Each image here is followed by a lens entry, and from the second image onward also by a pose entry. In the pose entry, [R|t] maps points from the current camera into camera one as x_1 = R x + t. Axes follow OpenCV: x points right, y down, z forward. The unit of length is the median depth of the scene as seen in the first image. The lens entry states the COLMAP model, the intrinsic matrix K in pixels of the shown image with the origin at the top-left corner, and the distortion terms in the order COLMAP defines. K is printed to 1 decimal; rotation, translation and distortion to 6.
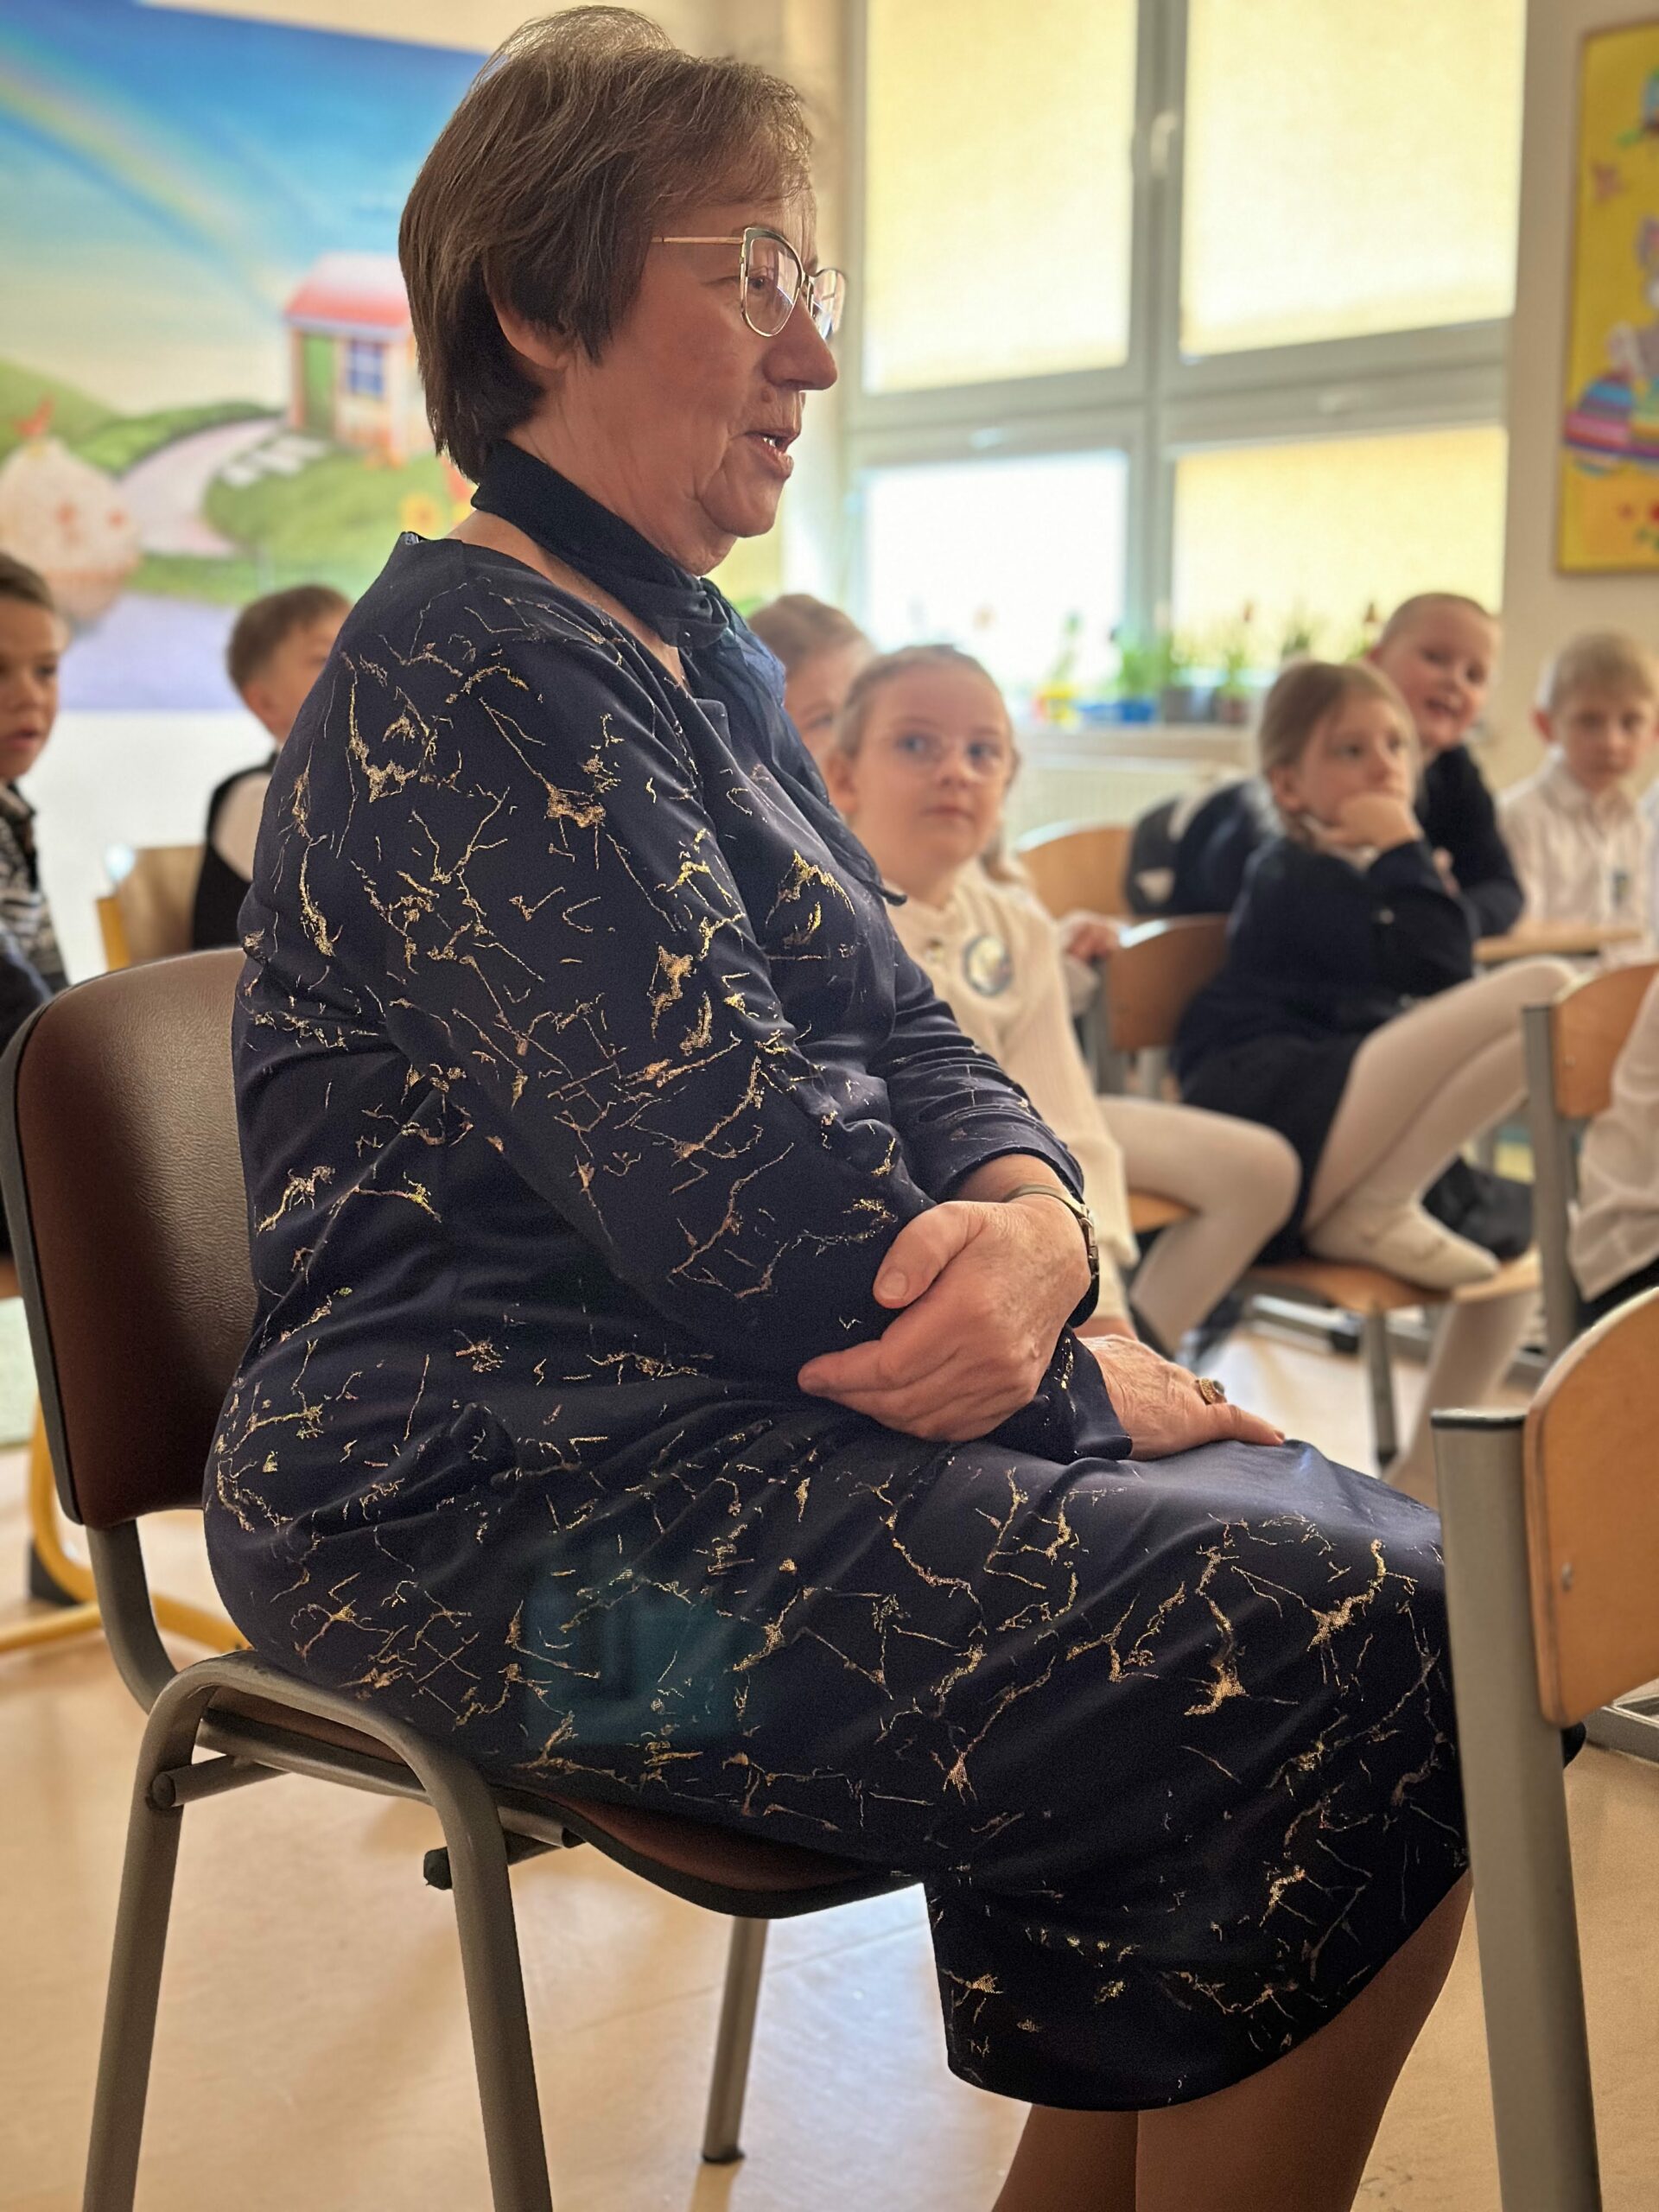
lens RADIAL K [[3095.4, 0, 829.5], [0, 3095.4, 1106.0], [0, 0, 1]] dist [0.265008, -0.013519]
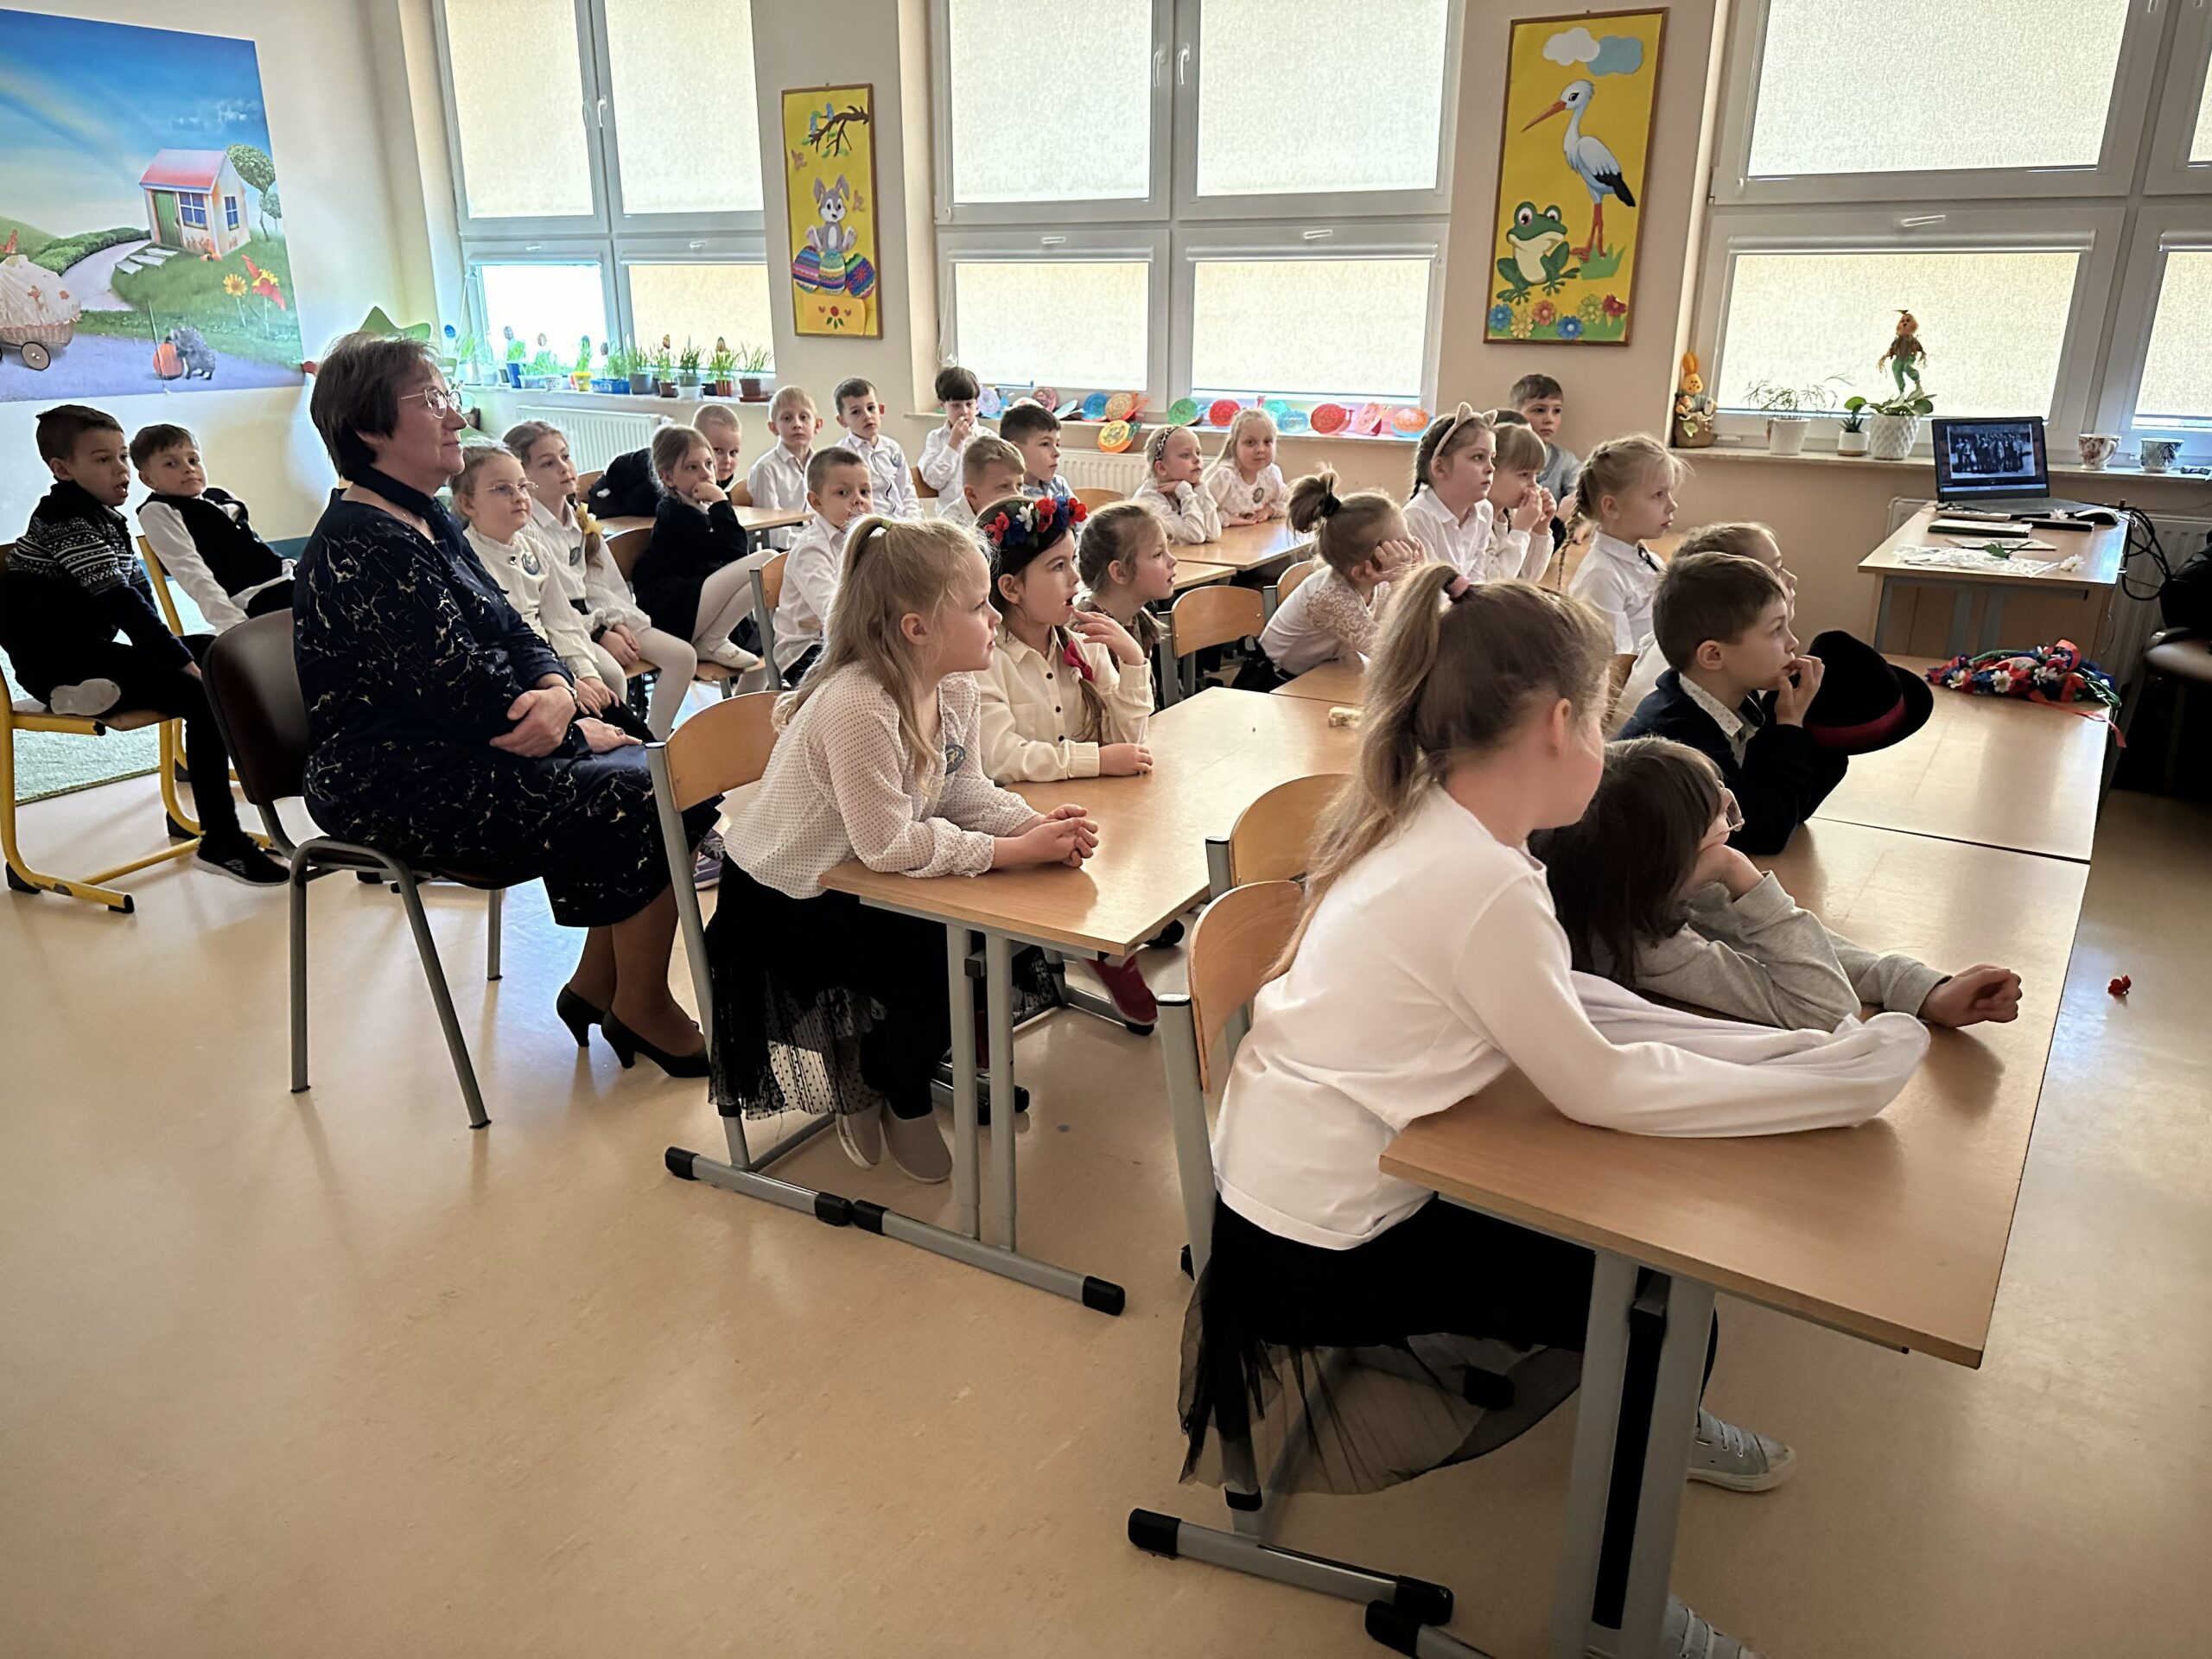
lens RADIAL K [[1667.6, 0, 1018.4], [0, 1667.6, 840.6], [0, 0, 1]] dist [0.006099, 0.091120]
pose [[0.953581, -0.105895, 0.281904, 0.009836], [0.051712, 0.979809, 0.193135, -0.096156], [-0.296664, -0.169592, 0.939803, -0.678585]]
